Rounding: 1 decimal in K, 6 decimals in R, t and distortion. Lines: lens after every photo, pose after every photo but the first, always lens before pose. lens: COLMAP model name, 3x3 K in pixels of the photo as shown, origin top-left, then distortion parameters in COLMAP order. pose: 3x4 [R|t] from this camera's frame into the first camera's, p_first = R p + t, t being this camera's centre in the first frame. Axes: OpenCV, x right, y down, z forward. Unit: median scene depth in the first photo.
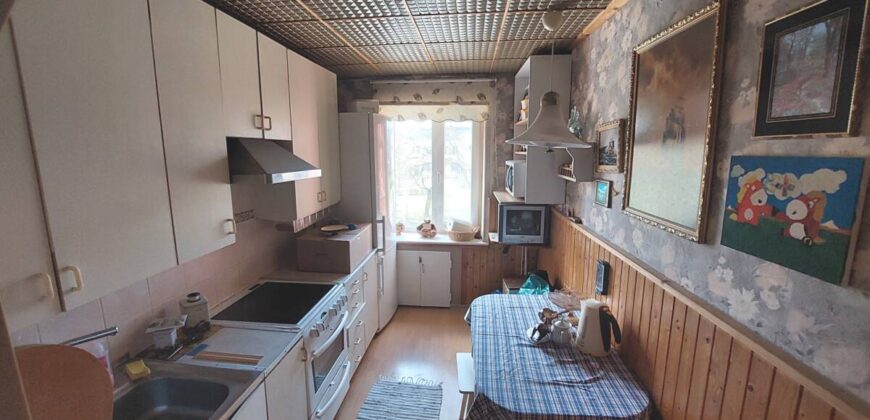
lens RADIAL K [[339.6, 0, 433.9], [0, 339.6, 204.4], [0, 0, 1]] dist [0.000317, 0.000282]
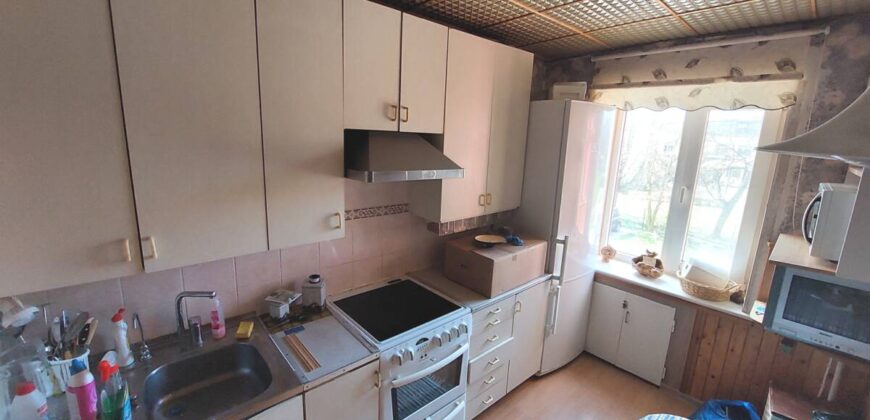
lens RADIAL K [[348.7, 0, 436.0], [0, 348.7, 206.3], [0, 0, 1]] dist [-0.010367, -0.000039]
pose [[0.743022, 0.162985, -0.649118, 0.154273], [-0.147465, 0.985927, 0.078756, -0.058520], [0.652819, 0.037205, 0.756600, 0.255824]]
